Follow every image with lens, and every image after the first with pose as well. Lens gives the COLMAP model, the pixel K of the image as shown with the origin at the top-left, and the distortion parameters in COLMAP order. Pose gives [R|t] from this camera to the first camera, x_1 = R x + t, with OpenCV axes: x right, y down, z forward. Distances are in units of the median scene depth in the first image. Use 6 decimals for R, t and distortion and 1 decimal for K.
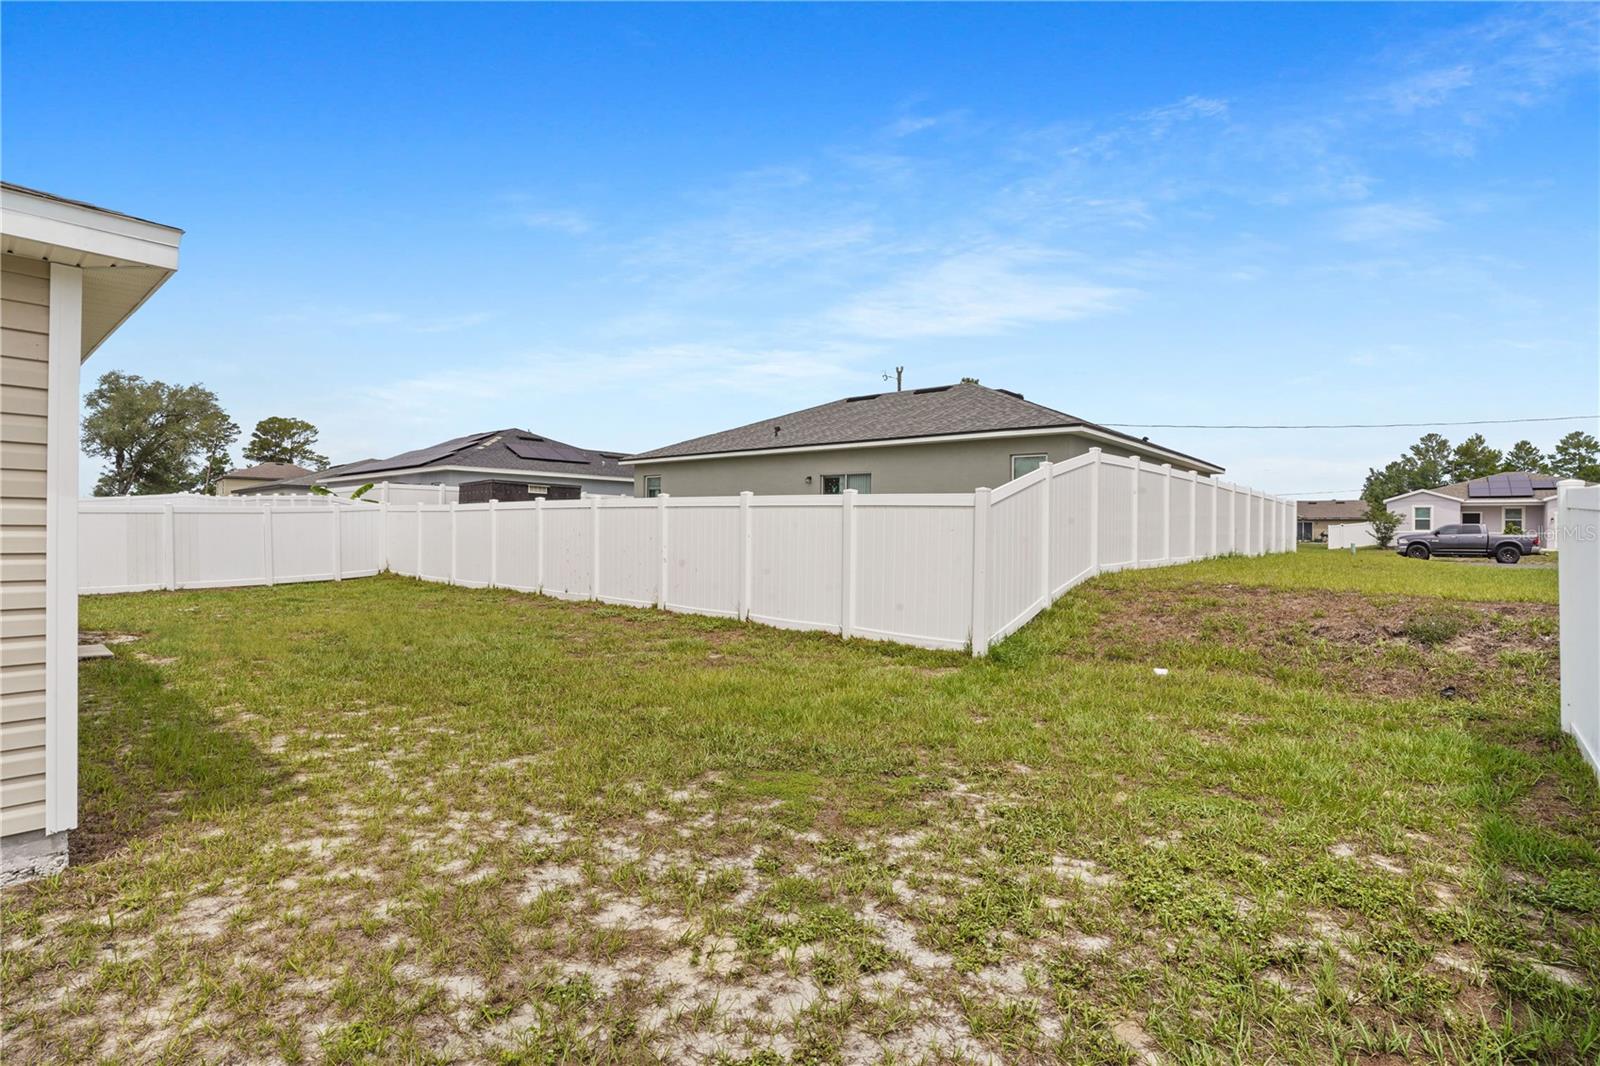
lens RADIAL K [[775.7, 0, 803.3], [0, 775.7, 535.0], [0, 0, 1]] dist [-0.079040, 0.035187]
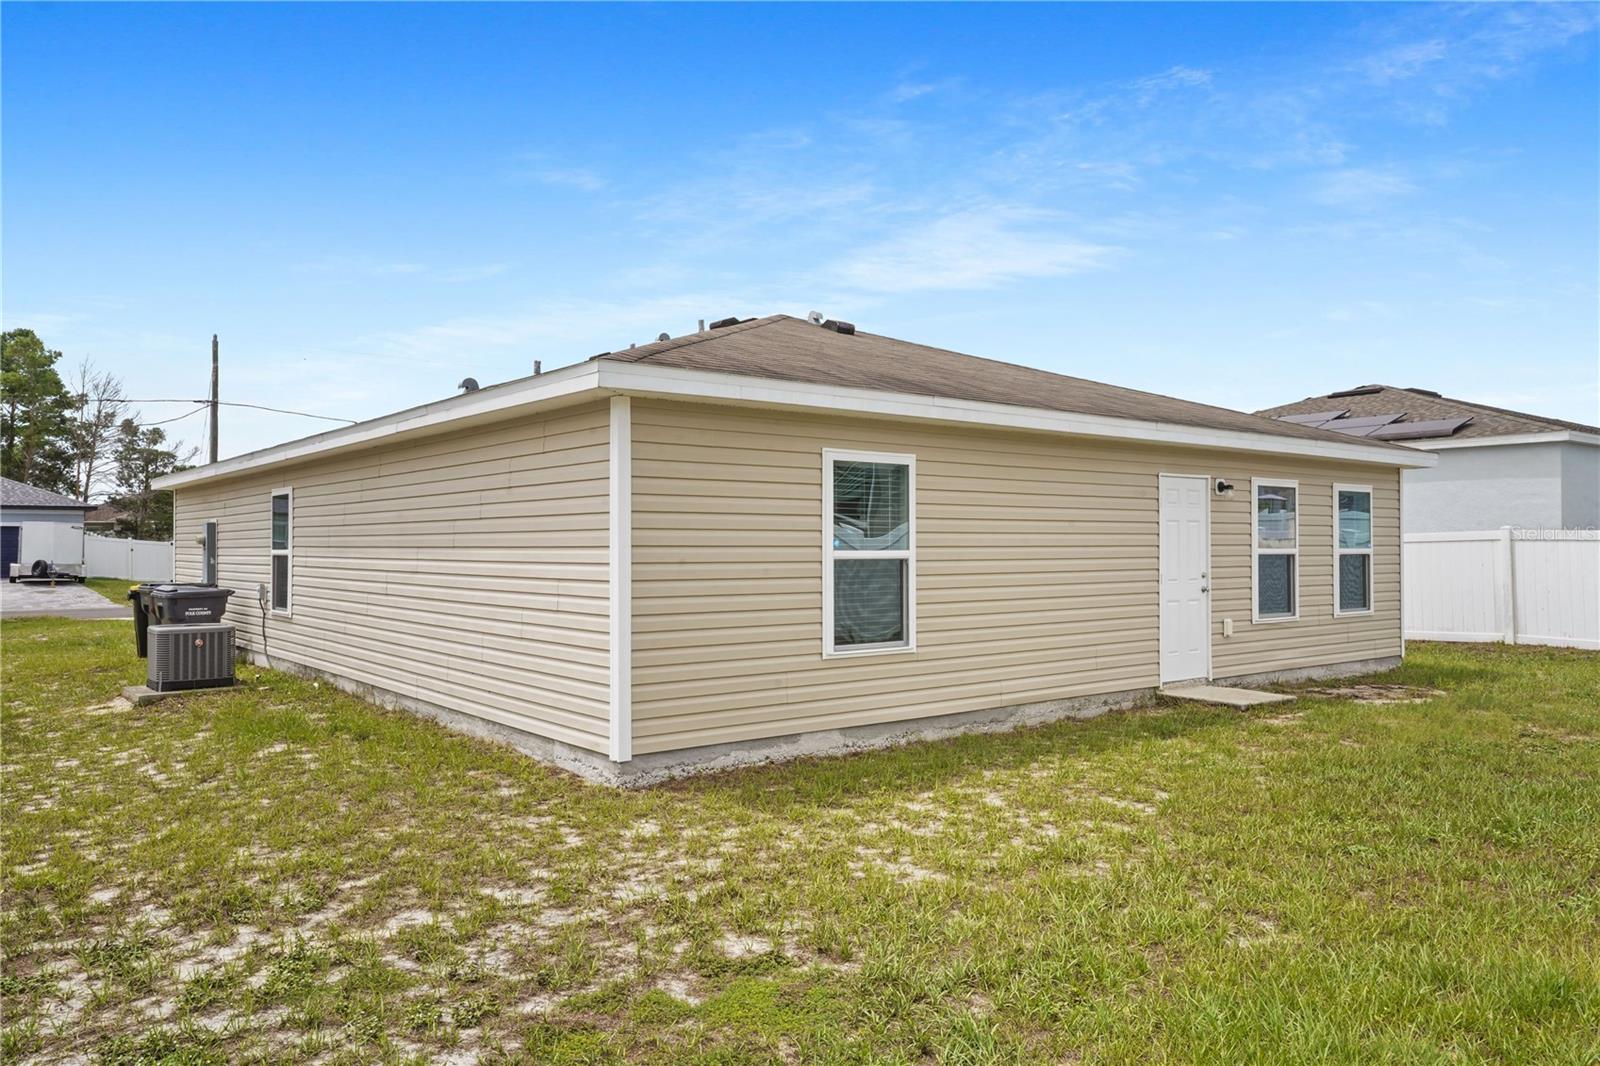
lens RADIAL K [[1147.7, 0, 805.0], [0, 1147.7, 532.7], [0, 0, 1]] dist [-0.004882, 0.042717]
pose [[-0.170303, -0.017609, -0.985234, 1.292605], [-0.015029, 0.999770, -0.015271, -0.038591], [0.985277, 0.012207, -0.170529, 1.803946]]
